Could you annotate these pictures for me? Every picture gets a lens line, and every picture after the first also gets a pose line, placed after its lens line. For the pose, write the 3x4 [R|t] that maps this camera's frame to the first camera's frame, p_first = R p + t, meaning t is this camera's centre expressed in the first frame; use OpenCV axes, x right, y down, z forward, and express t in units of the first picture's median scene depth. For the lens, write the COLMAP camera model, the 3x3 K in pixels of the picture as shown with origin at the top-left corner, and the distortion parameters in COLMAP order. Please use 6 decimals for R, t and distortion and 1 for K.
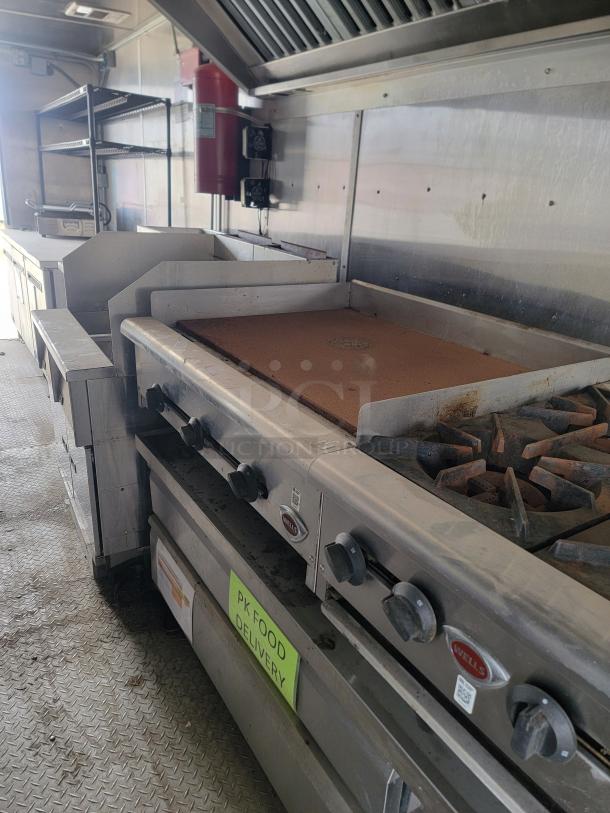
lens RADIAL K [[558.8, 0, 307.8], [0, 558.8, 417.3], [0, 0, 1]] dist [0.073191, -0.071487]
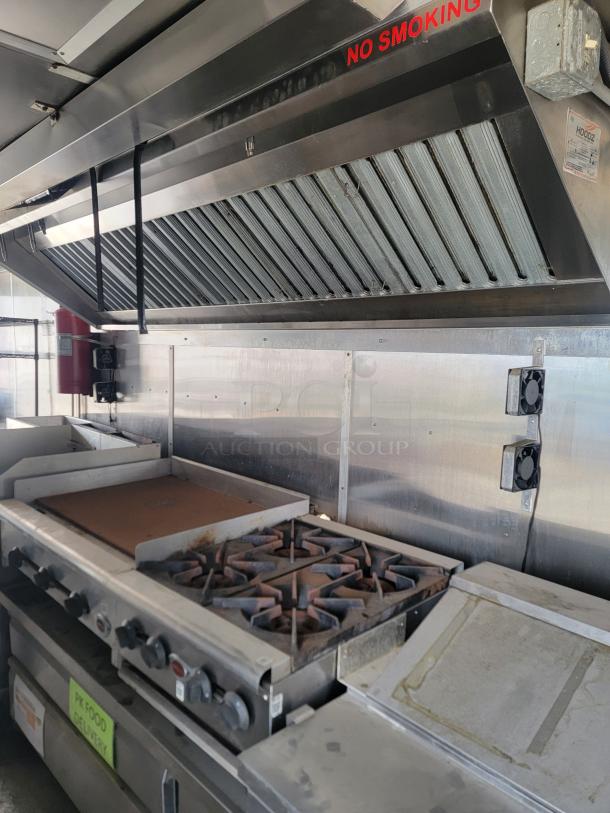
lens RADIAL K [[564.1, 0, 299.3], [0, 564.1, 409.1], [0, 0, 1]] dist [0.077603, -0.051533]
pose [[0.980411, -0.062314, 0.186845, 0.177996], [0.109120, 0.961587, -0.251878, 0.047746], [-0.163973, 0.267333, 0.949551, -0.576062]]
